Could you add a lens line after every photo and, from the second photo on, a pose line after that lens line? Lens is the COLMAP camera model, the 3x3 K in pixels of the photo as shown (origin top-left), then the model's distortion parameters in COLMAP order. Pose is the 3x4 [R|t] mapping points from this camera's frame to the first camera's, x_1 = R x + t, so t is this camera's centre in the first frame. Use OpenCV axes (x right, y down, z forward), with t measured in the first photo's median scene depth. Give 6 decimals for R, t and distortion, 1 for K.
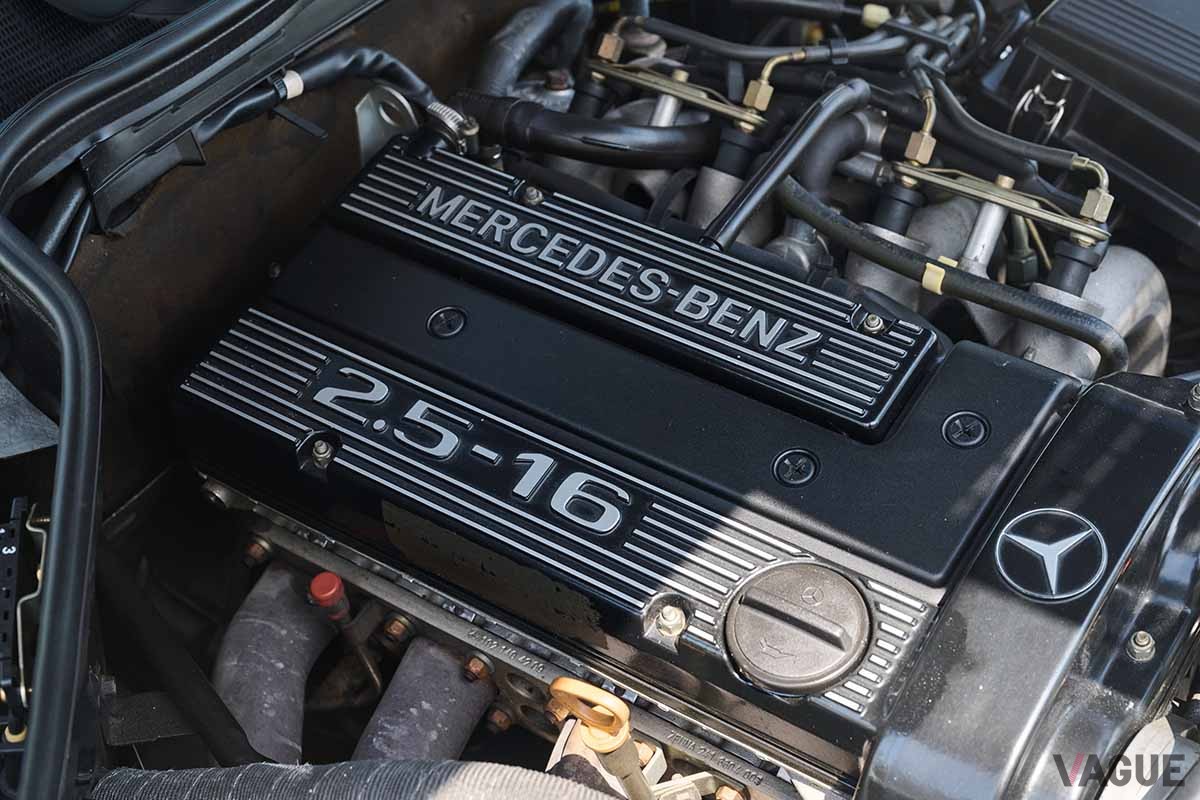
lens RADIAL K [[2023.9, 0, 601.1], [0, 2023.9, 399.2], [0, 0, 1]] dist [0.023026, 0.000000]
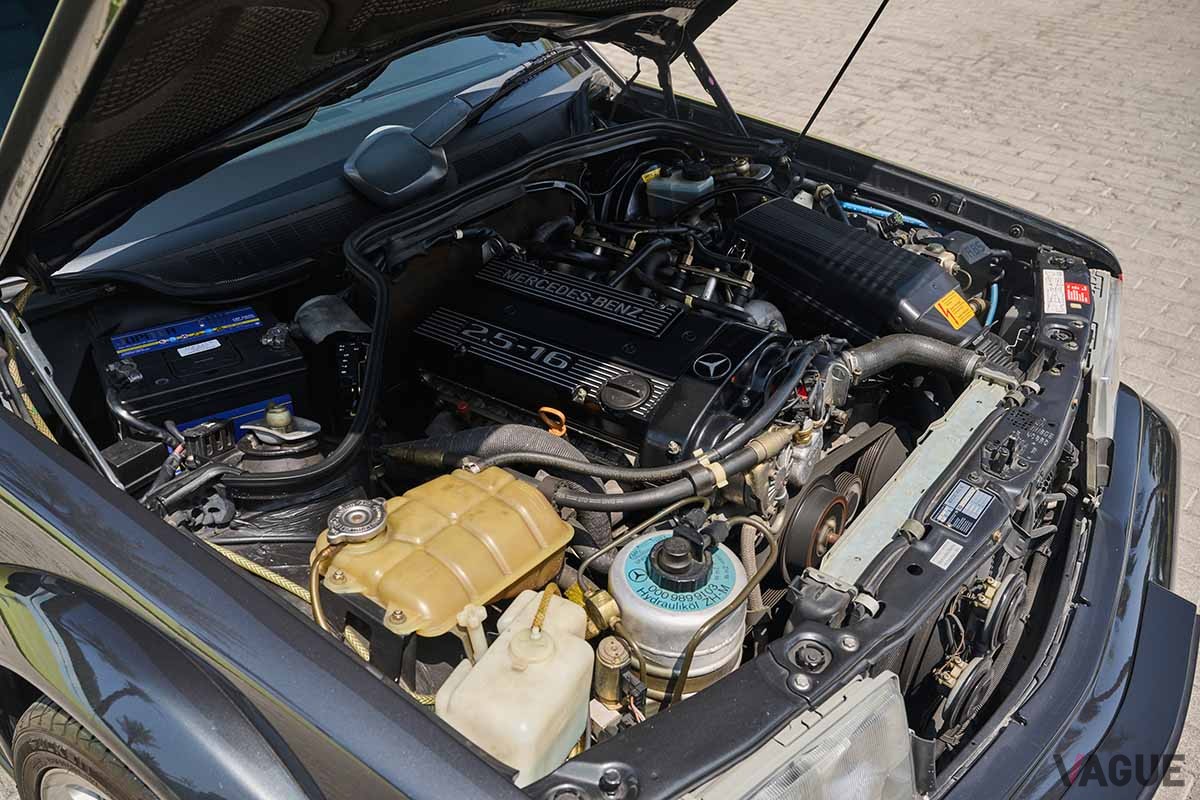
lens RADIAL K [[1093.5, 0, 598.5], [0, 1093.5, 400.9], [0, 0, 1]] dist [0.000301, 0.000000]
pose [[0.999440, 0.019598, -0.027114, 0.088458], [-0.023498, 0.988110, -0.151944, 0.314725], [0.023814, 0.152496, 0.988017, -0.462759]]
